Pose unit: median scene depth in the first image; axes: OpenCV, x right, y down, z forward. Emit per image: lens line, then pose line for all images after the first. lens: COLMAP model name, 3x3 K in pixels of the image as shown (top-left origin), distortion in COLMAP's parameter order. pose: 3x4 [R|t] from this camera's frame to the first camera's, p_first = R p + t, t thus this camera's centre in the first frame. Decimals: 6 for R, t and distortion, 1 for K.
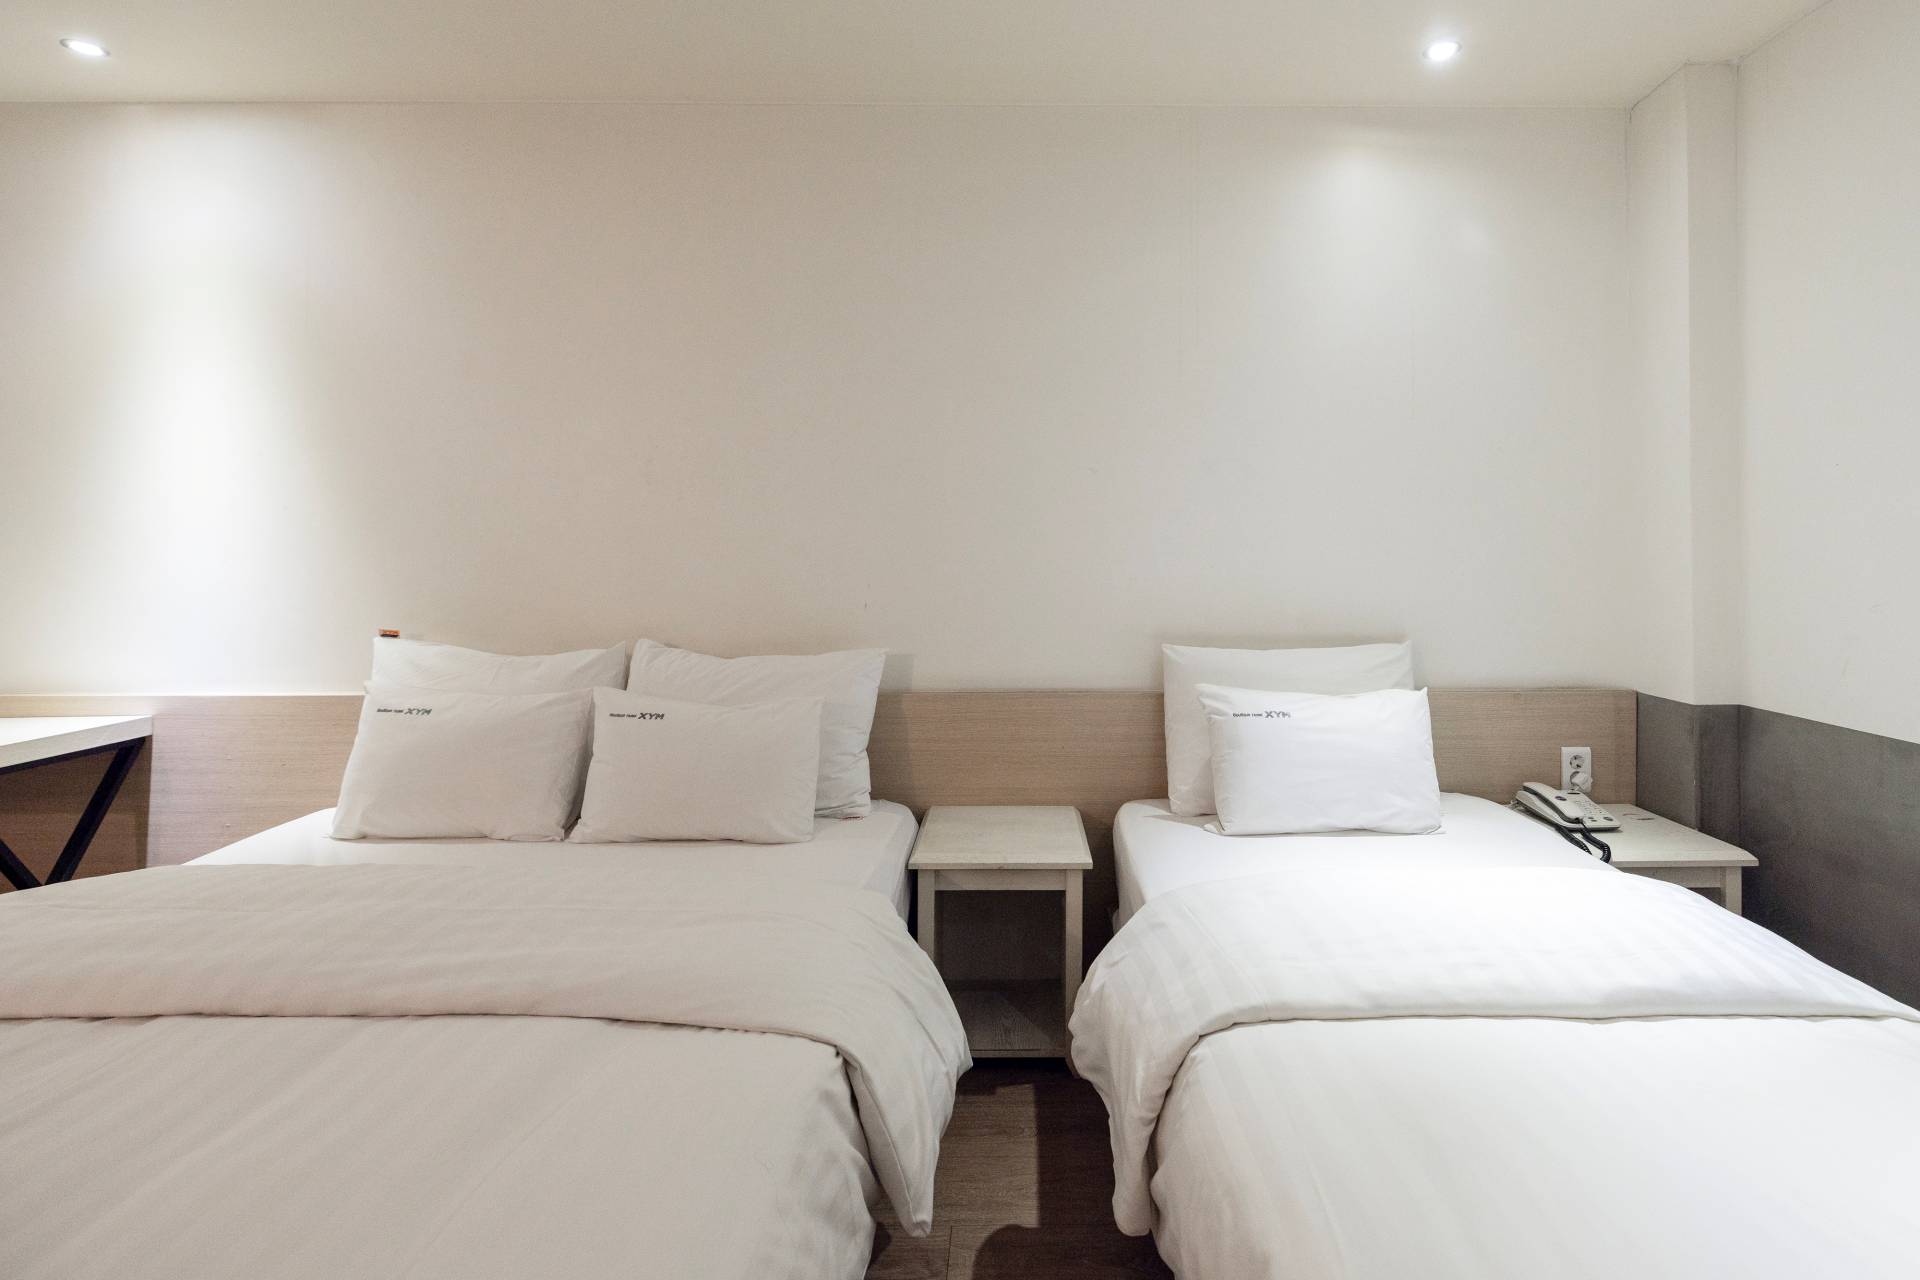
lens RADIAL K [[935.5, 0, 1045.8], [0, 935.5, 554.2], [0, 0, 1]] dist [0.000248, 0.000507]
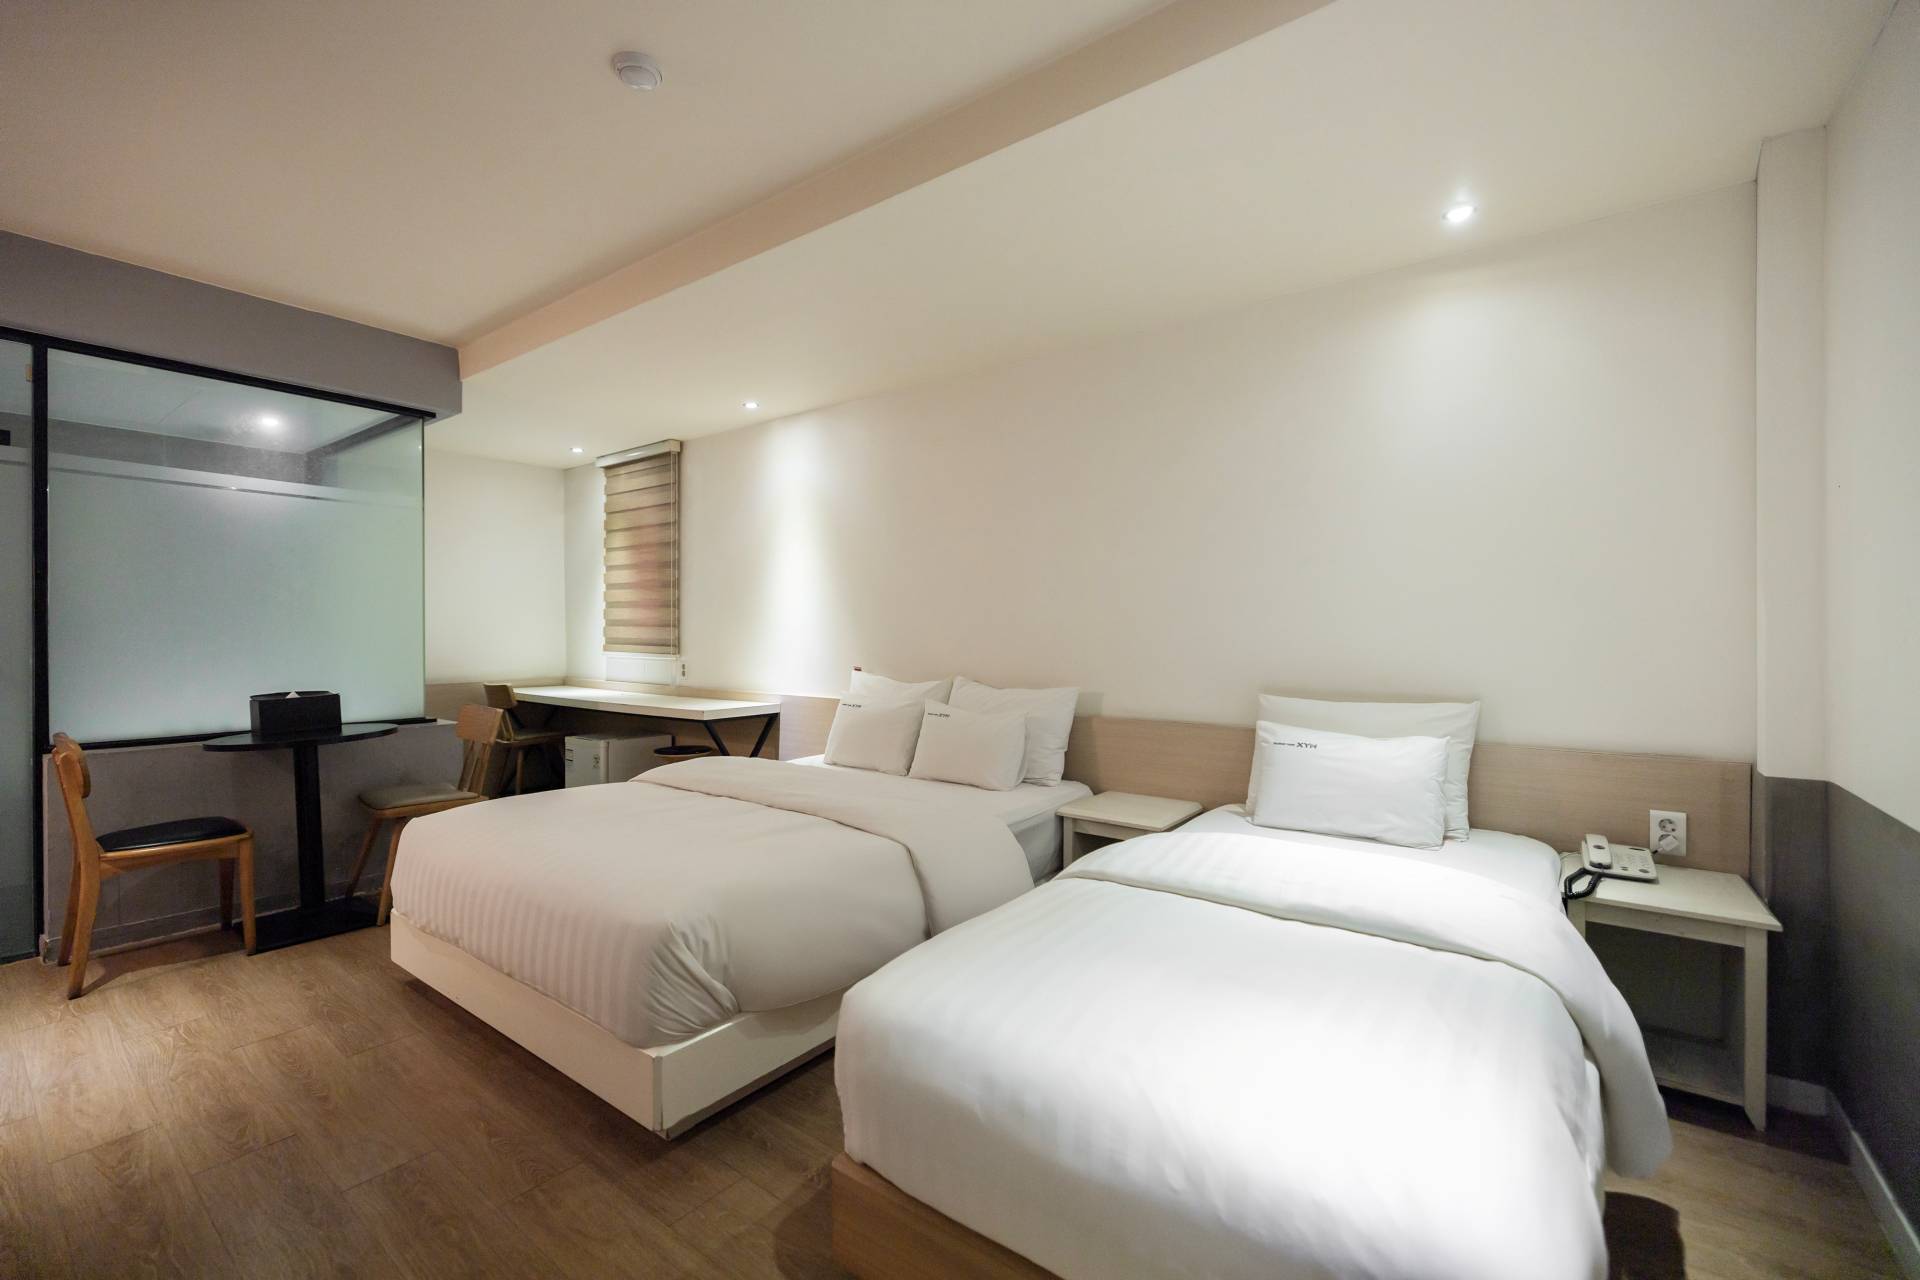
lens RADIAL K [[821.1, 0, 960.0], [0, 821.1, 640.0], [0, 0, 1]] dist [-0.001686, -0.000367]
pose [[0.786828, 0.008249, -0.617117, 0.553224], [-0.002171, 0.999941, 0.010599, 0.005509], [0.617168, -0.007000, 0.786800, -0.237026]]
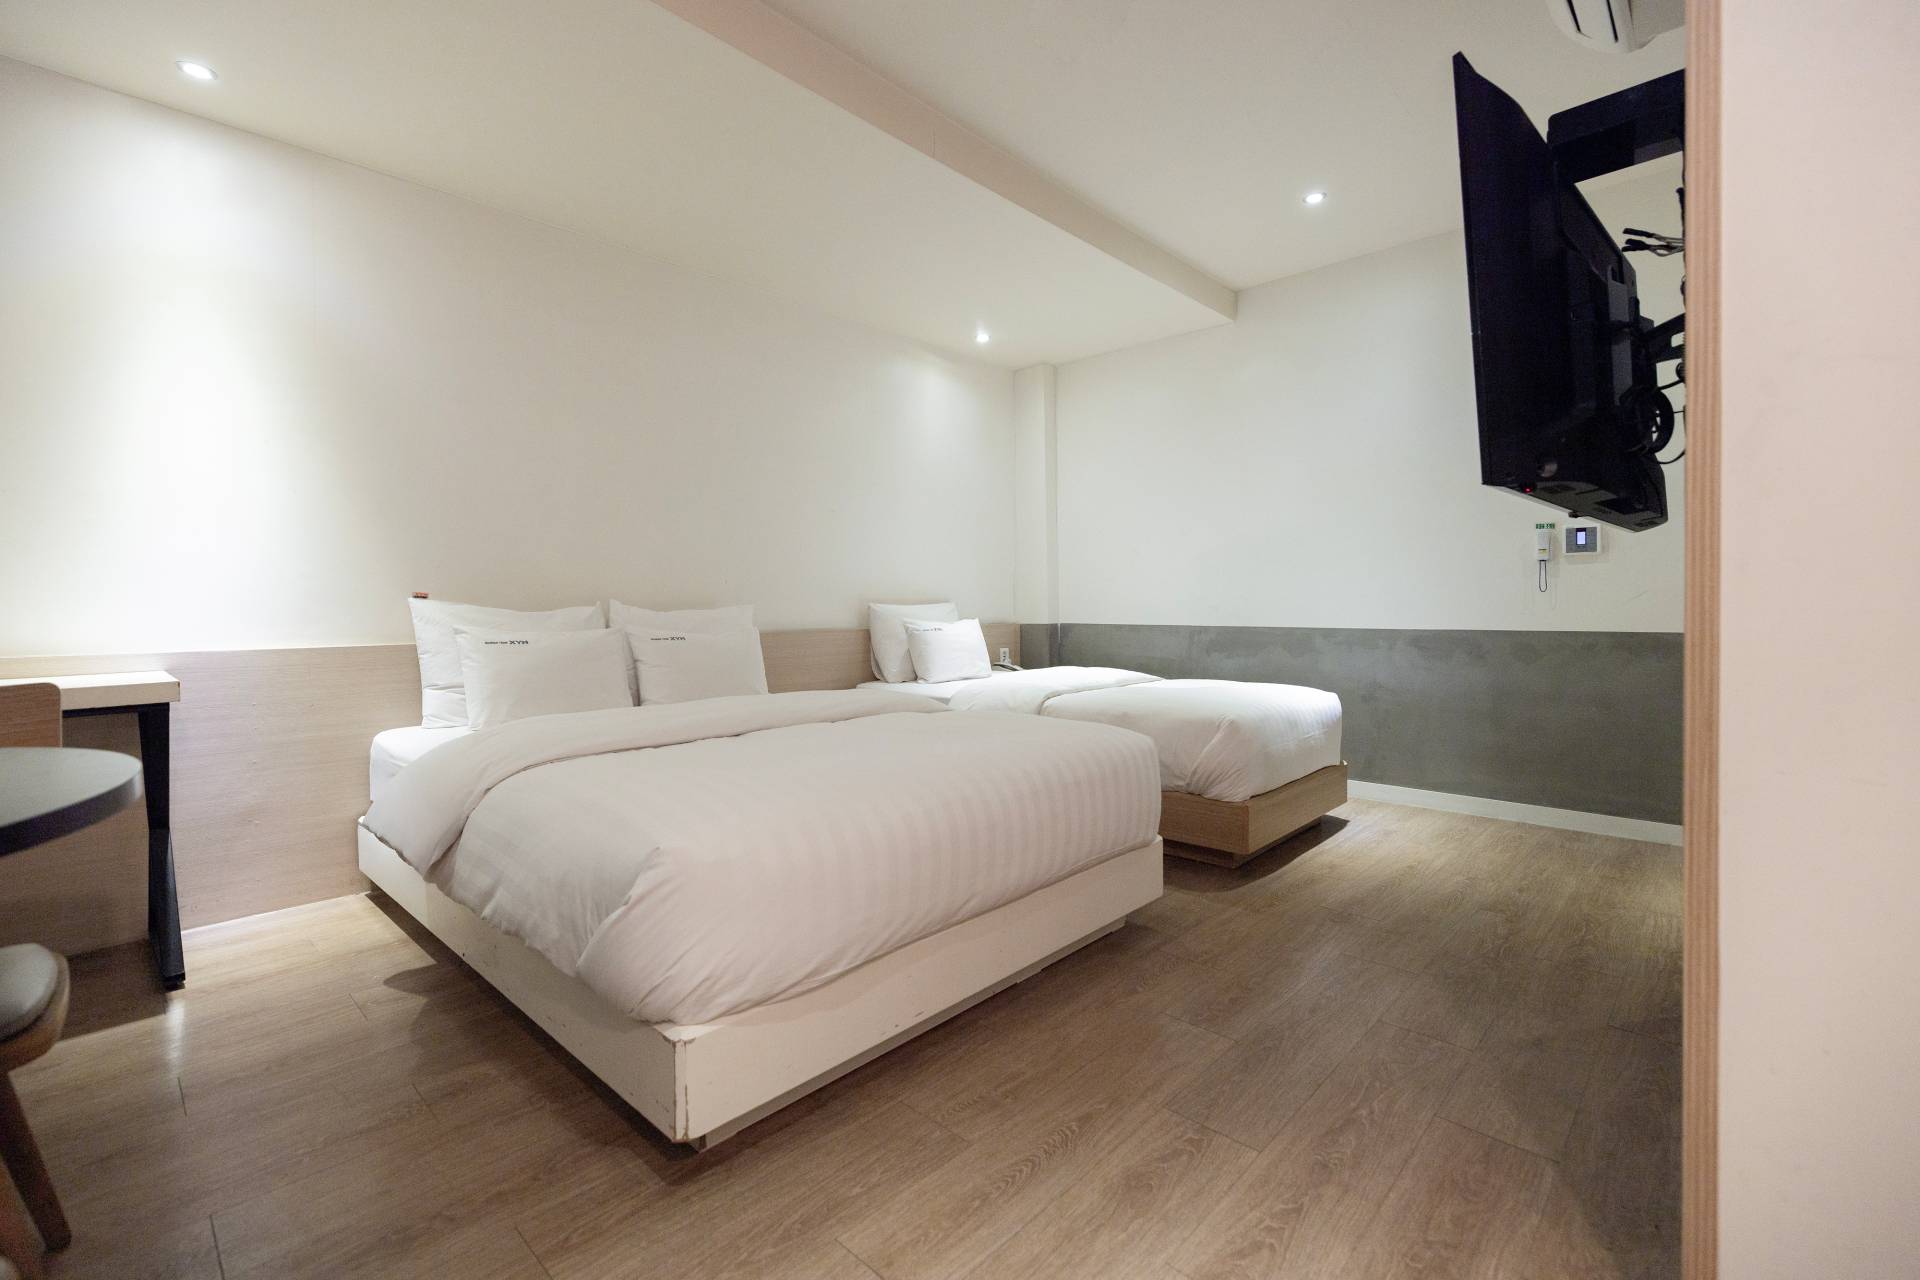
lens RADIAL K [[816.2, 0, 960.2], [0, 816.2, 614.7], [0, 0, 1]] dist [0.000157, -0.000154]
pose [[0.695968, -0.015494, 0.717905, -1.021712], [0.008944, 0.999877, 0.012910, 0.106491], [-0.718017, -0.002564, 0.696021, -0.339328]]
